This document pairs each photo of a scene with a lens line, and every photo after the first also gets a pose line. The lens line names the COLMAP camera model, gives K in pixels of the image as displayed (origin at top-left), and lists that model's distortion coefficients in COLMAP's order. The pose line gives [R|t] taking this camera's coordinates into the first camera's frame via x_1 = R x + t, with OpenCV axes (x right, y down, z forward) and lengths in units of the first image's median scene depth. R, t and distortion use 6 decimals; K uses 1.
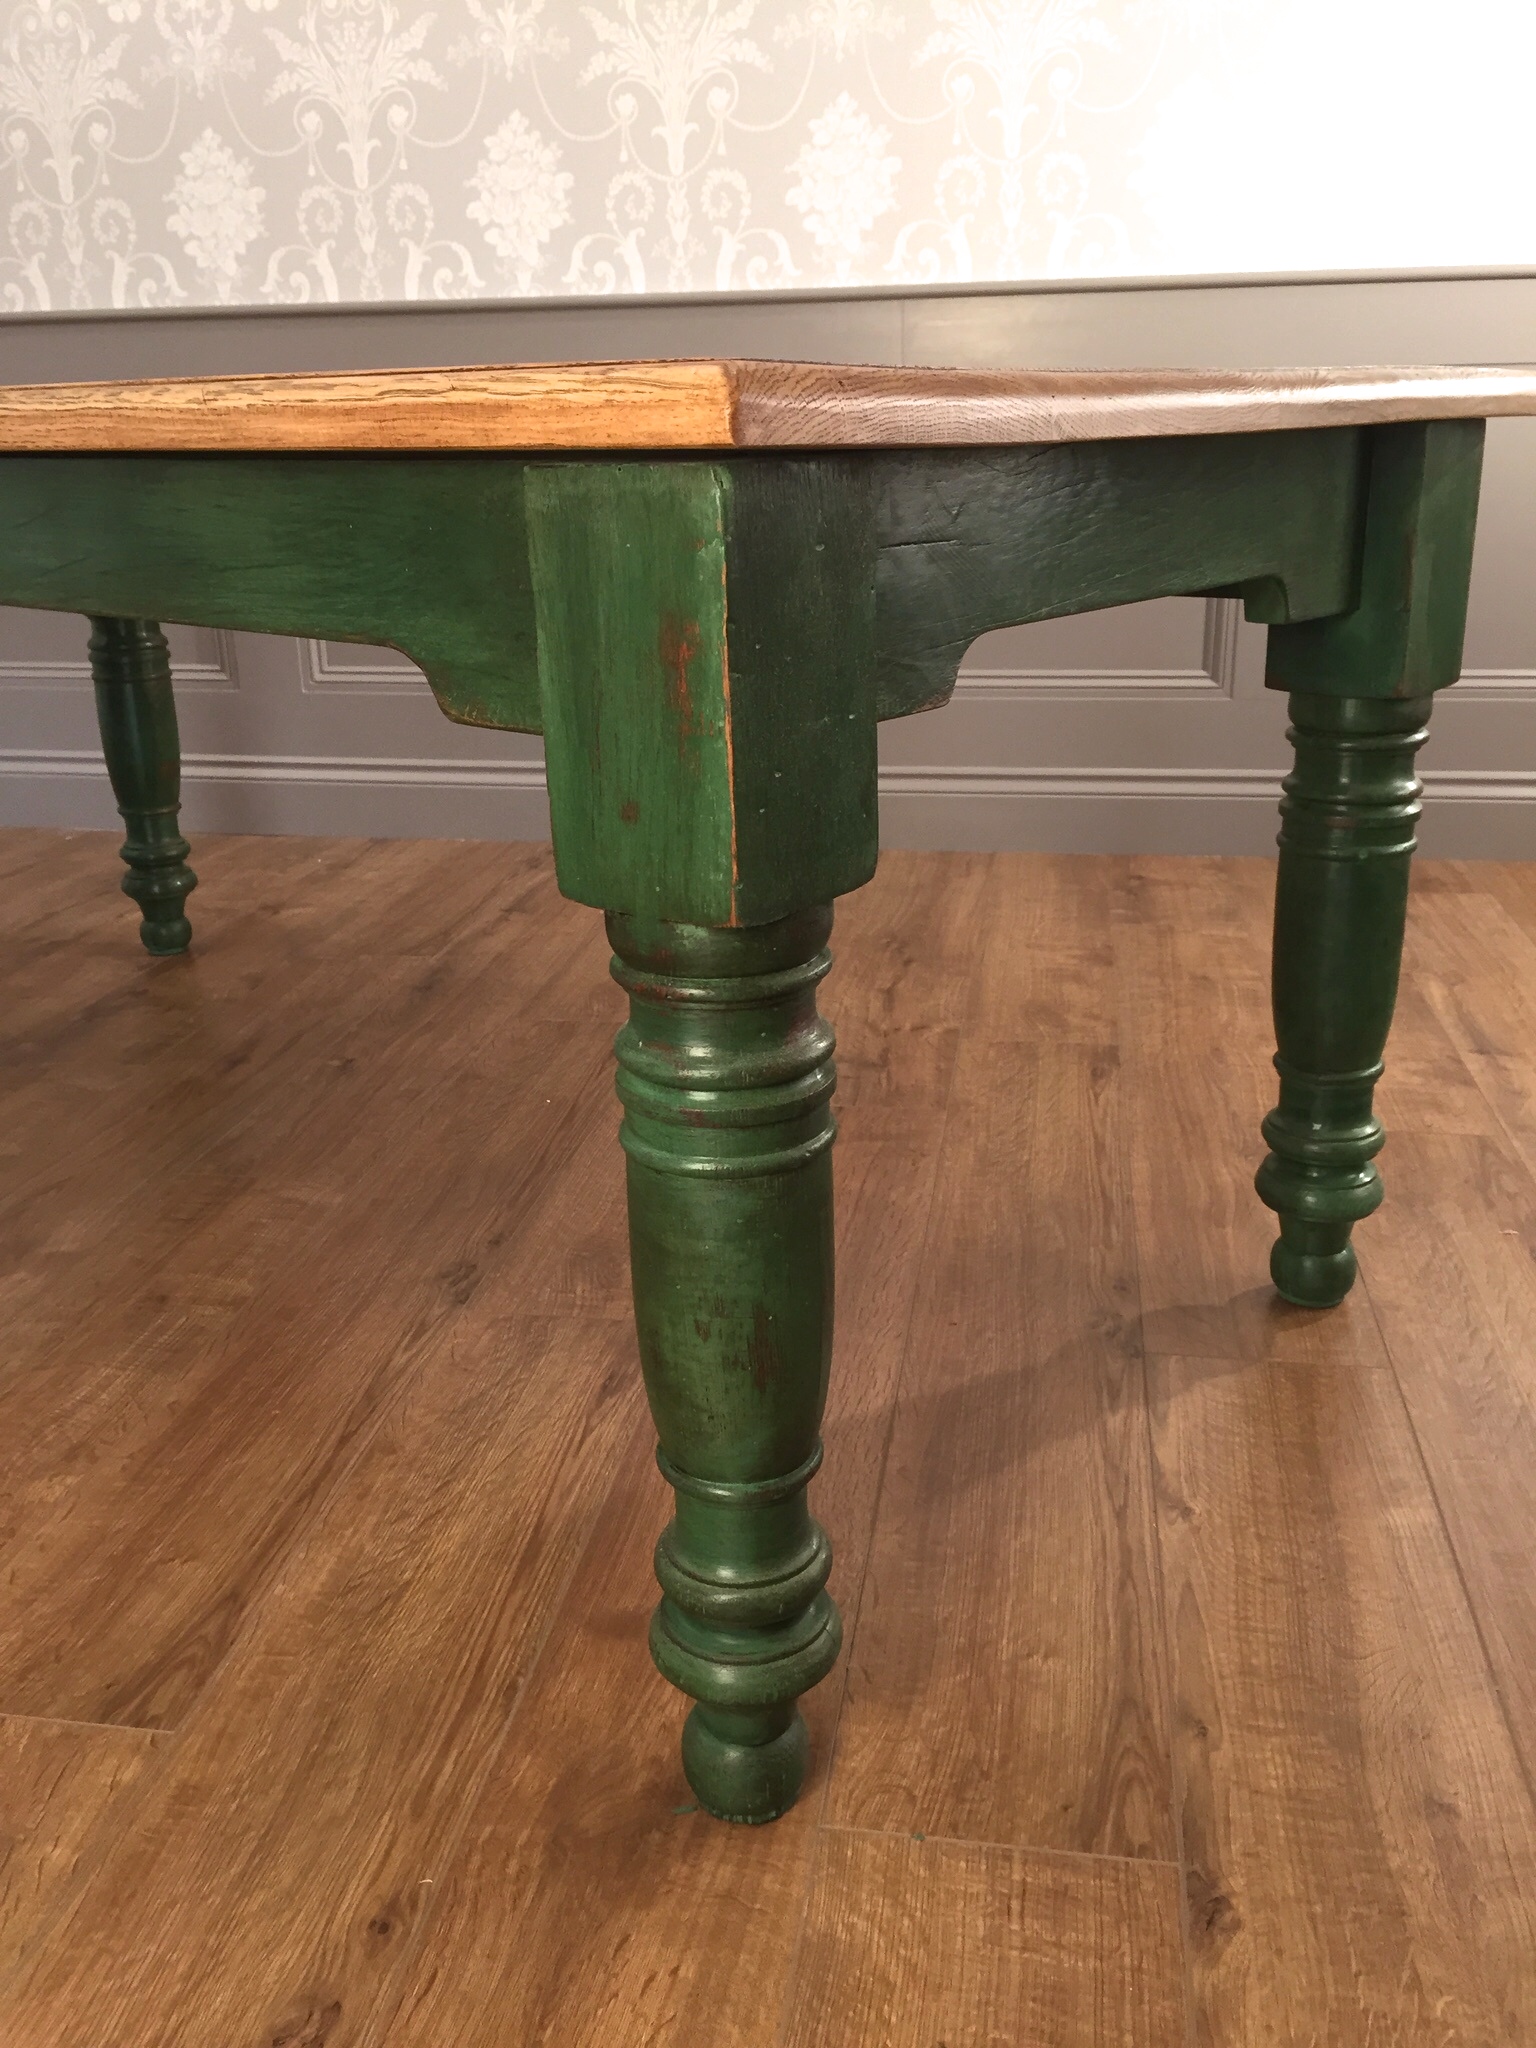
lens RADIAL K [[1760.4, 0, 785.0], [0, 1760.4, 1021.0], [0, 0, 1]] dist [0.070443, -0.130850]
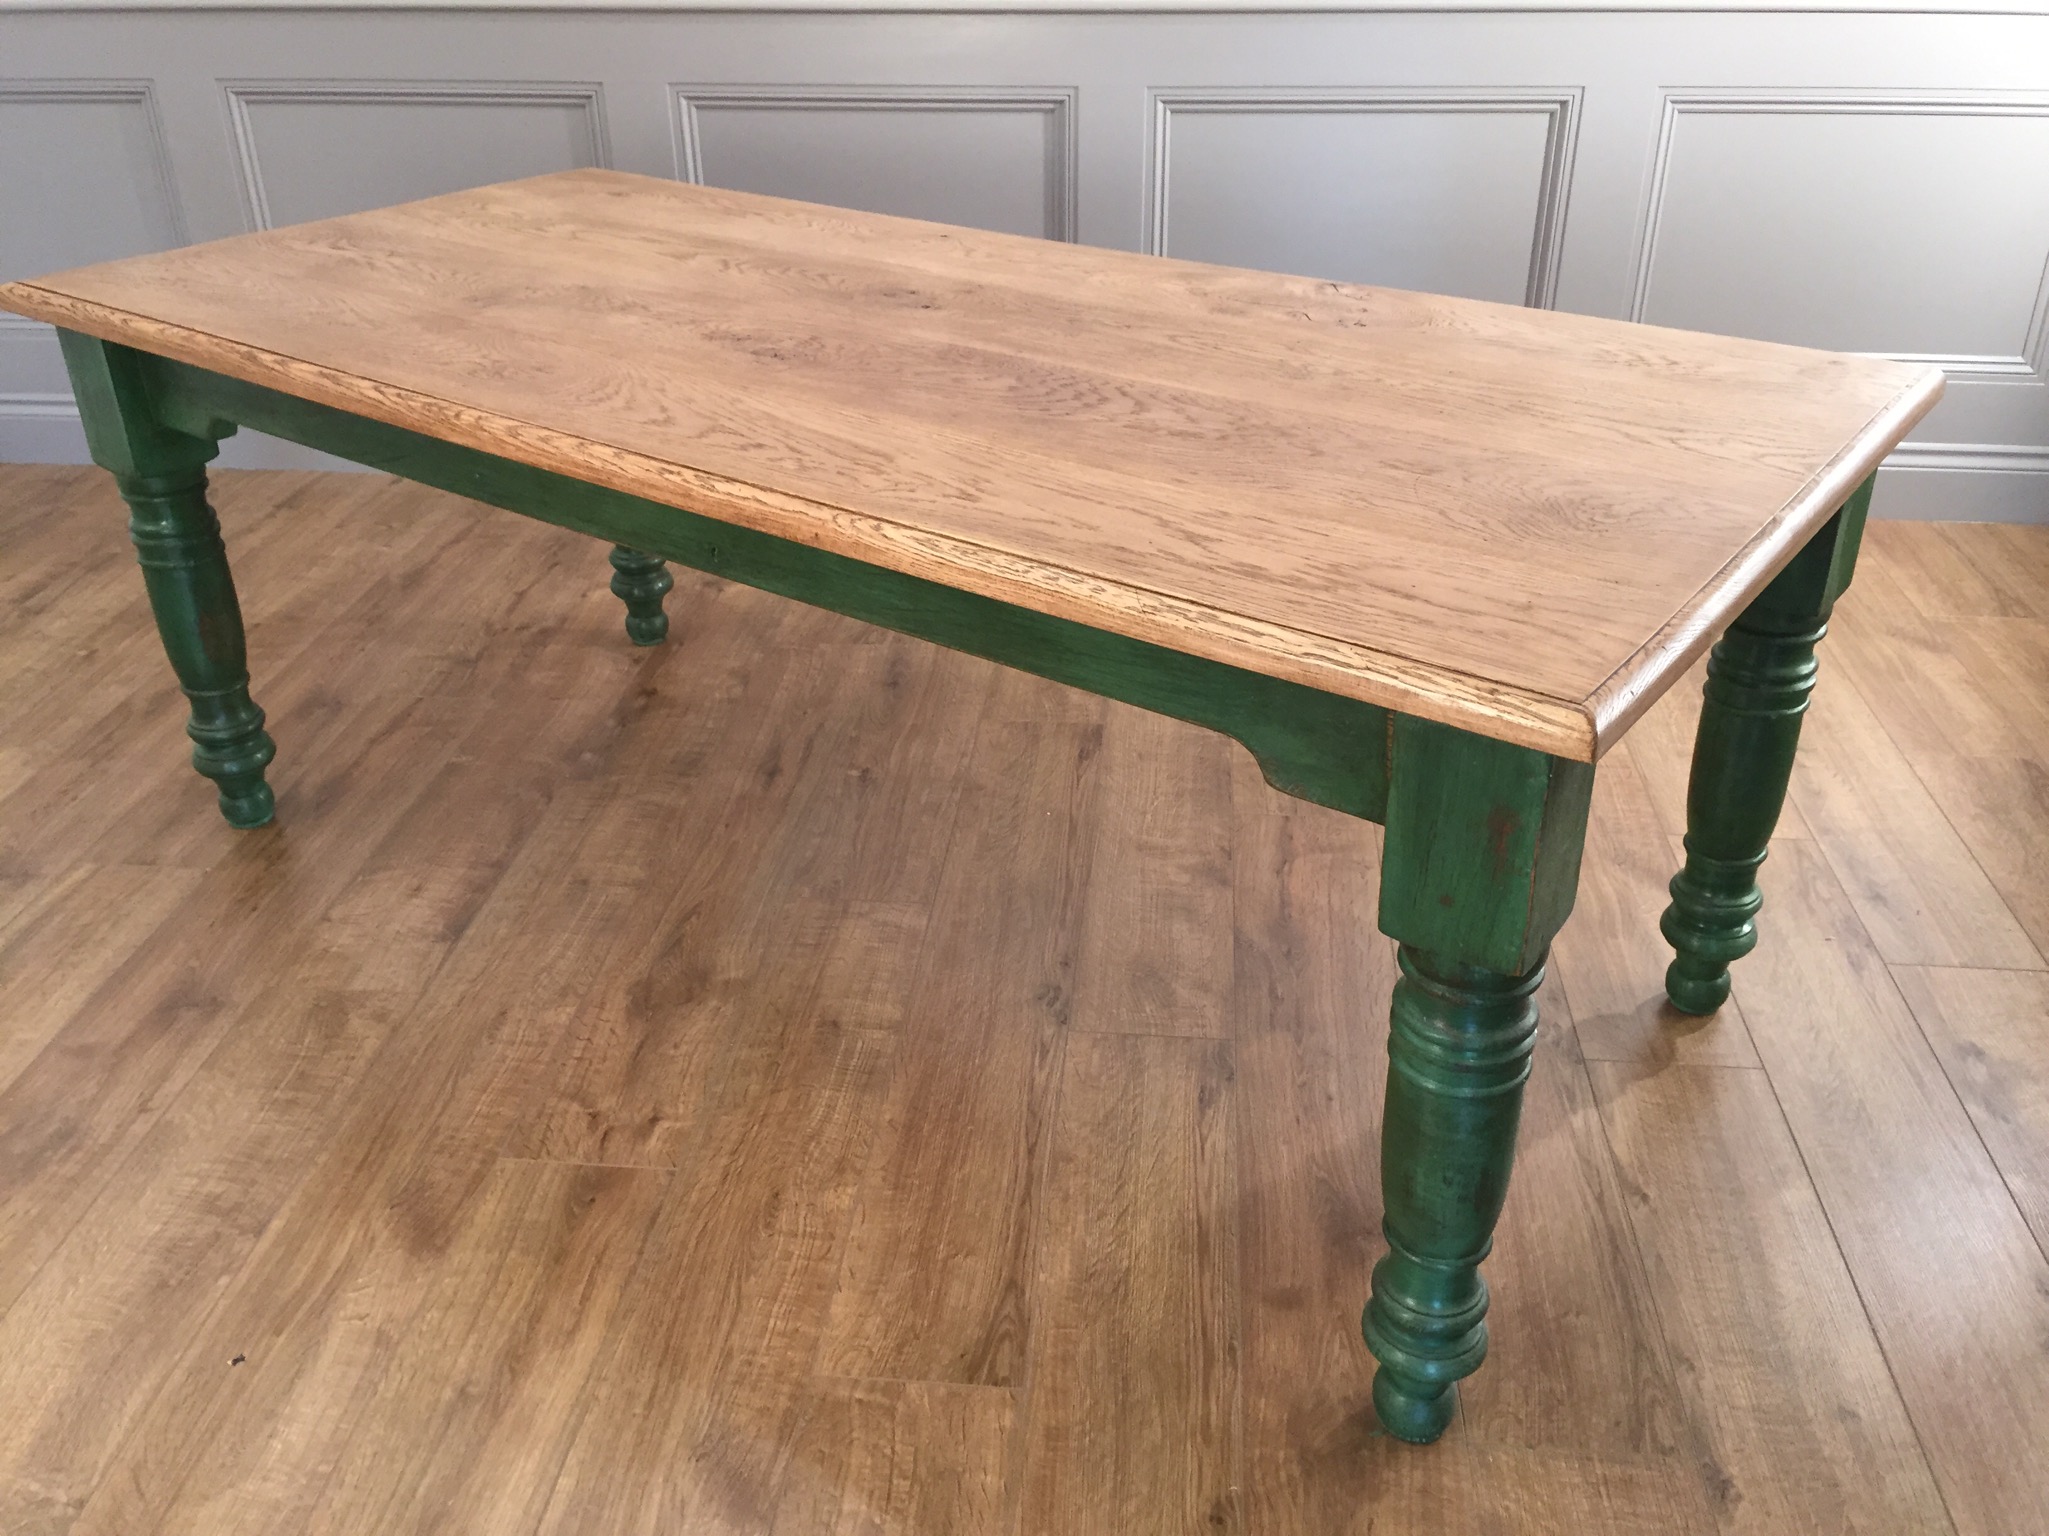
lens RADIAL K [[1761.2, 0, 1015.5], [0, 1761.2, 754.2], [0, 0, 1]] dist [0.070443, -0.130850]
pose [[0.998494, -0.020752, 0.050790, -0.388600], [0.011892, 0.985562, 0.168897, -0.363901], [-0.053562, -0.168039, 0.984324, -0.372083]]
